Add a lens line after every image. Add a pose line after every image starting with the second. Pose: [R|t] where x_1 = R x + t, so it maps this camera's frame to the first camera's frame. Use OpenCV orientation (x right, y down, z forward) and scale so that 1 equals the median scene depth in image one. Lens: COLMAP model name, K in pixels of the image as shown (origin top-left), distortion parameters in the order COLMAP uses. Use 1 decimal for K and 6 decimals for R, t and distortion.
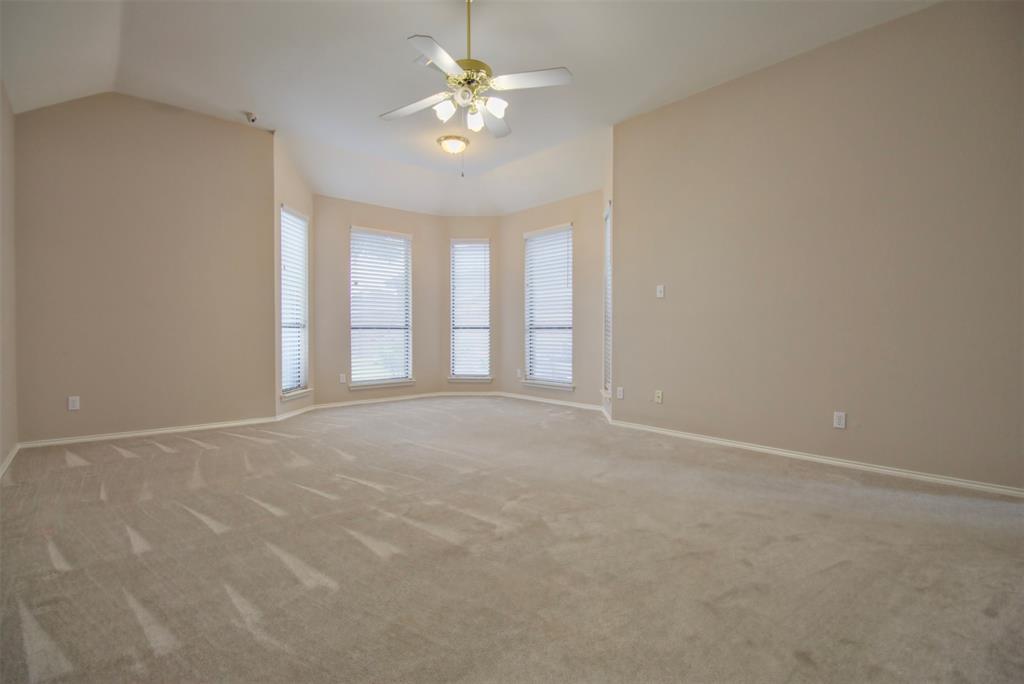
lens RADIAL K [[480.0, 0, 517.1], [0, 480.0, 341.7], [0, 0, 1]] dist [0.001126, -0.015134]
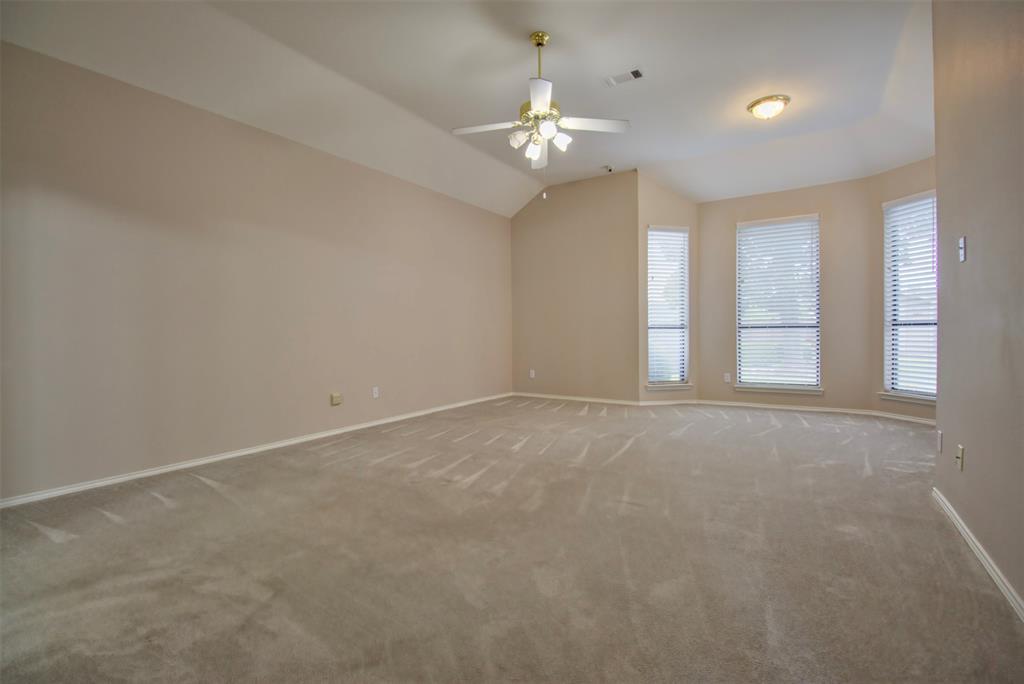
lens RADIAL K [[480.0, 0, 517.1], [0, 480.0, 341.7], [0, 0, 1]] dist [0.001126, -0.015134]
pose [[0.266714, 0.014549, -0.963666, 0.519824], [-0.011001, 0.999867, 0.012051, -0.006641], [0.963713, 0.007387, 0.266838, 0.331492]]
